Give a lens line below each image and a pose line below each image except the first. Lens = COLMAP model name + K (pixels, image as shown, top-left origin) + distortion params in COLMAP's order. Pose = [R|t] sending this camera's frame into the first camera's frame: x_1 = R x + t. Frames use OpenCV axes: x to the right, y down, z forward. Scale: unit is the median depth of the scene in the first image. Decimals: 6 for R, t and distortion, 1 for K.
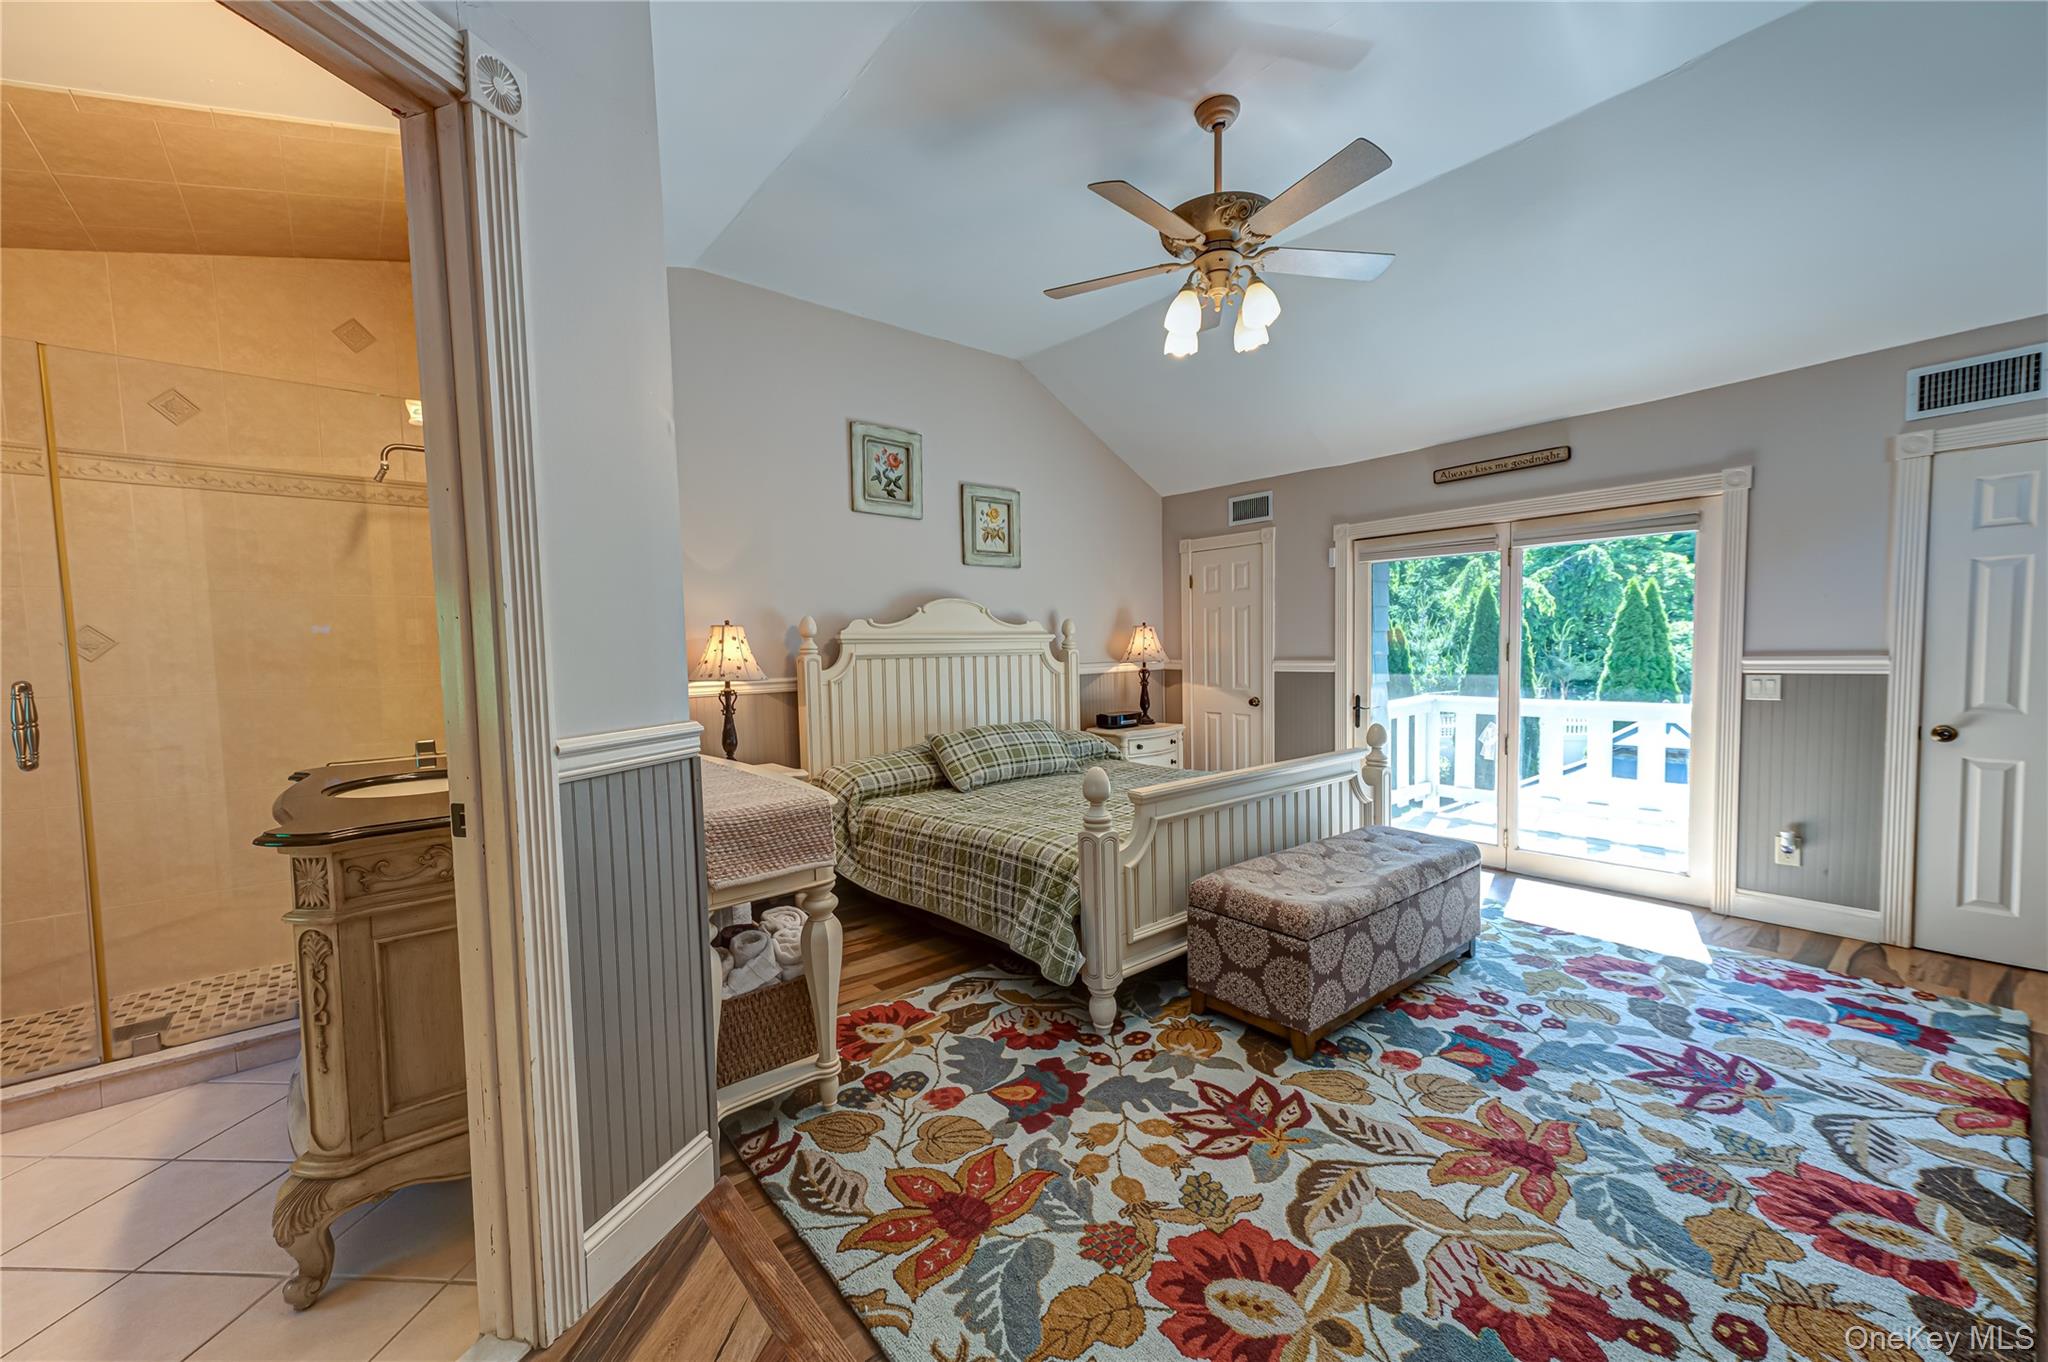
lens RADIAL K [[798.0, 0, 1015.8], [0, 798.0, 688.8], [0, 0, 1]] dist [0.016753, 0.000513]
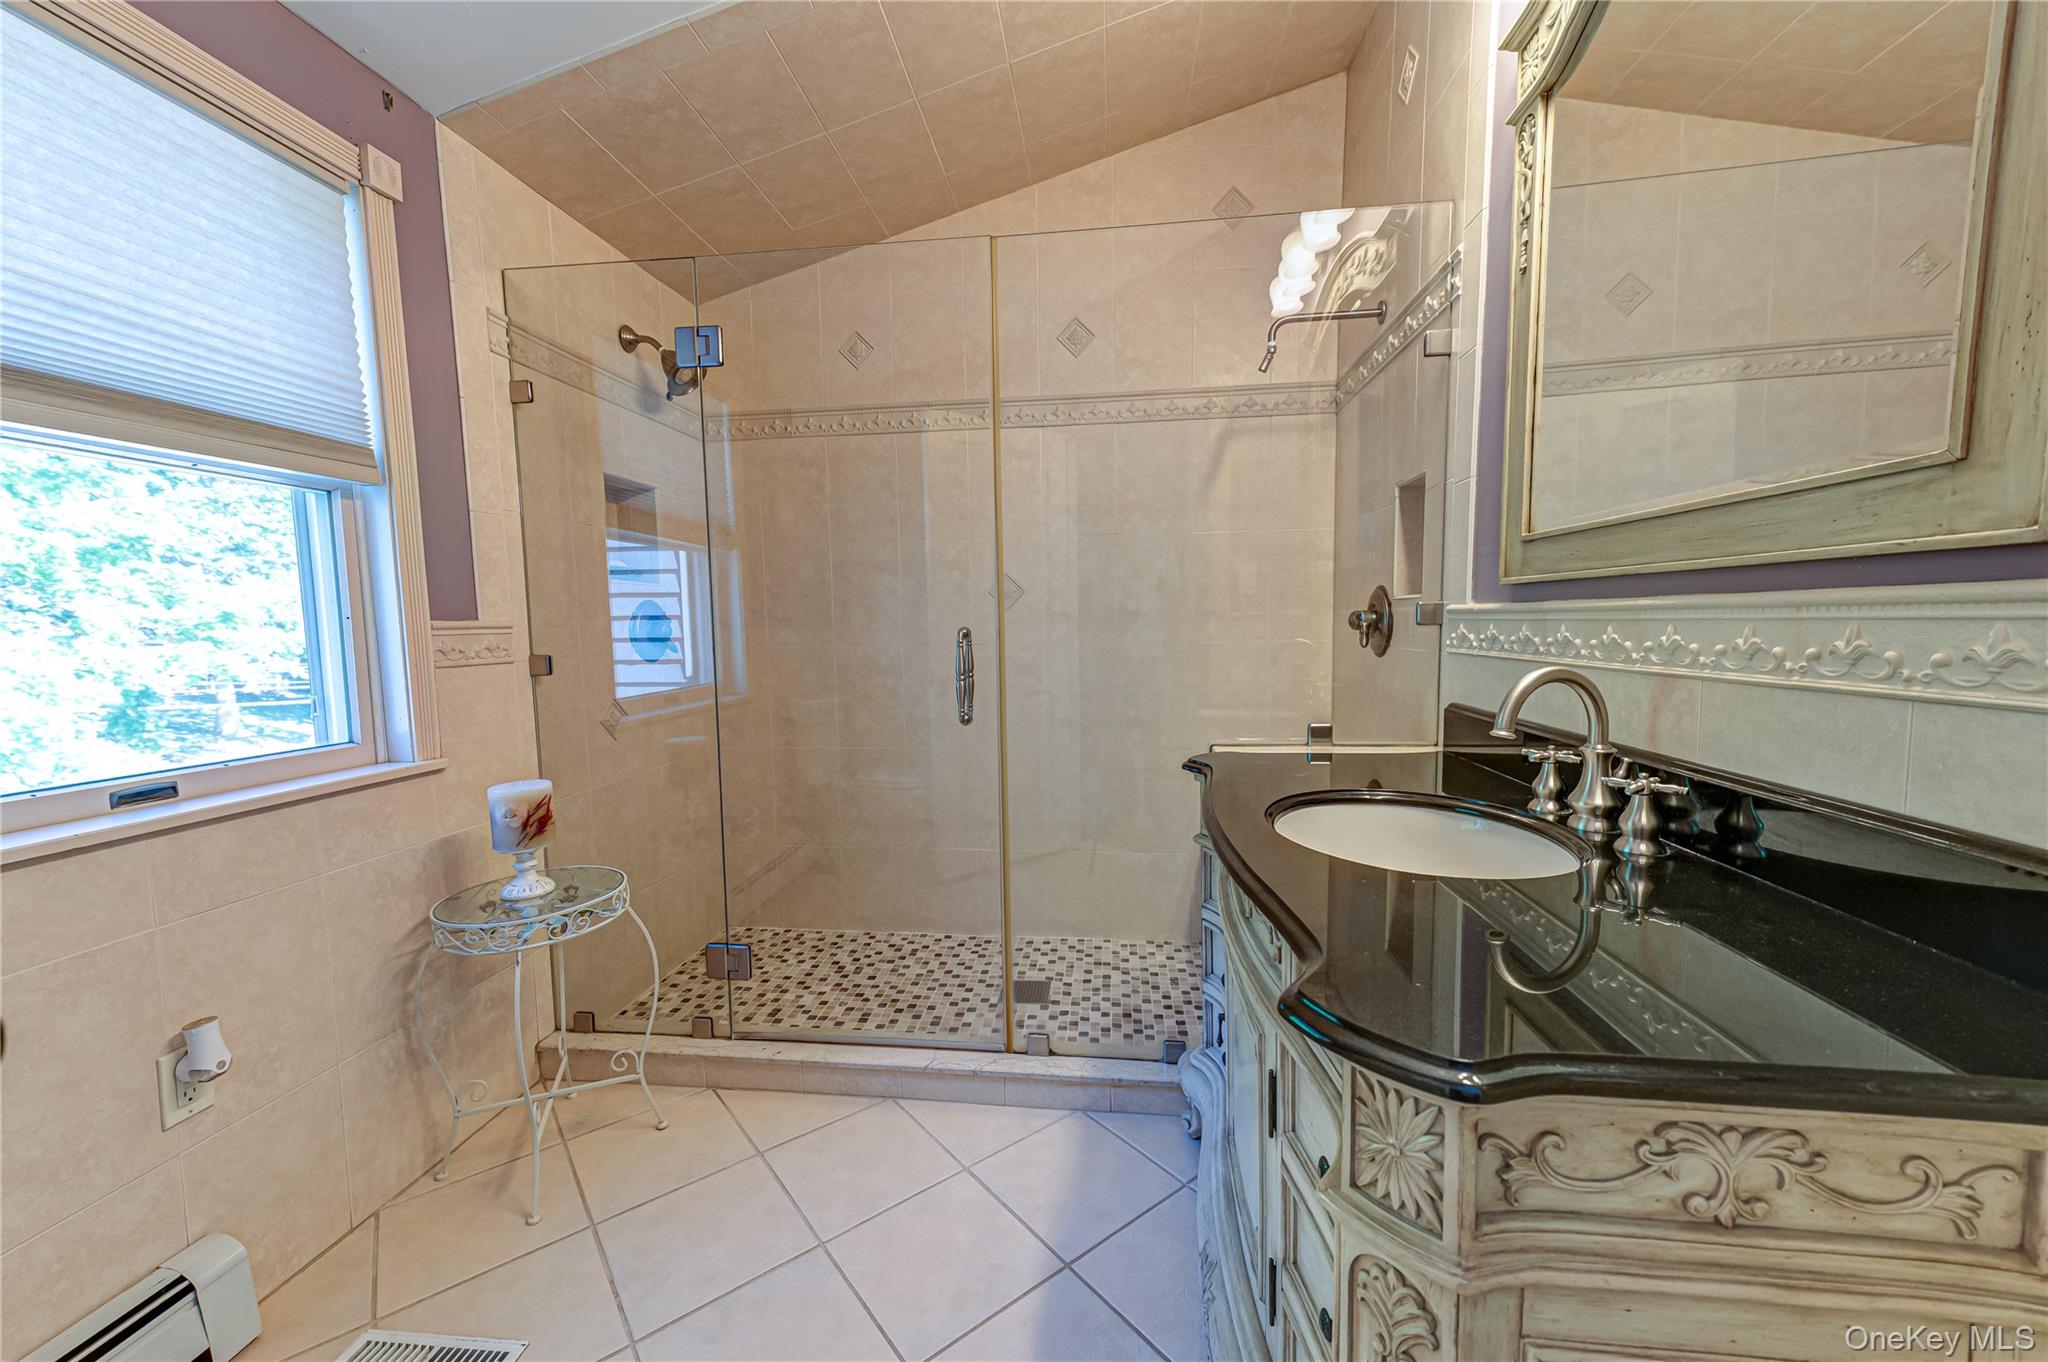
lens RADIAL K [[798.0, 0, 1022.2], [0, 798.0, 682.7], [0, 0, 1]] dist [0.016753, 0.000513]
pose [[0.688163, 0.068731, -0.722293, -0.525802], [-0.039339, 0.997573, 0.057446, -0.000141], [0.724488, -0.011118, 0.689197, 0.434617]]
